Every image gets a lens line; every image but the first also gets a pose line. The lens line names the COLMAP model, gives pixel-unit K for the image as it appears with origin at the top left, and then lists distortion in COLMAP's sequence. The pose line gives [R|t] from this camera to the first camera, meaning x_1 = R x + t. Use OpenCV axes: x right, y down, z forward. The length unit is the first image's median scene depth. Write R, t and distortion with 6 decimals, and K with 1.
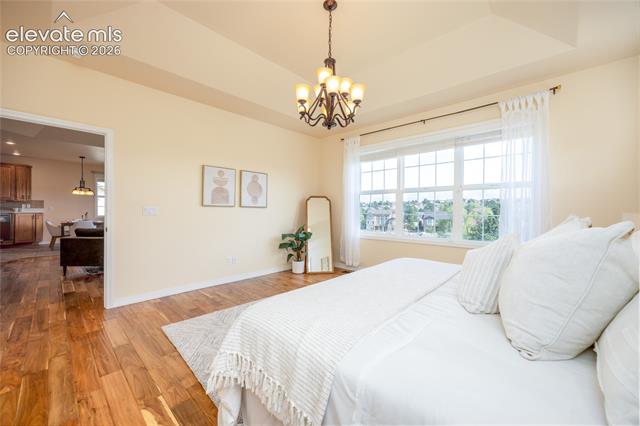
lens RADIAL K [[248.9, 0, 316.8], [0, 248.9, 211.3], [0, 0, 1]] dist [-0.001043, -0.000857]
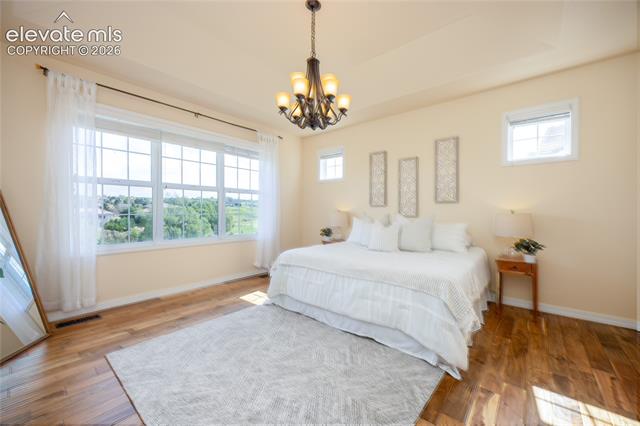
lens RADIAL K [[248.9, 0, 323.4], [0, 248.9, 212.7], [0, 0, 1]] dist [-0.001043, -0.000857]
pose [[-0.040187, -0.011310, 0.999128, -0.633484], [-0.010975, 0.999881, 0.010877, -0.009010], [-0.999132, -0.010528, -0.040306, 0.663395]]
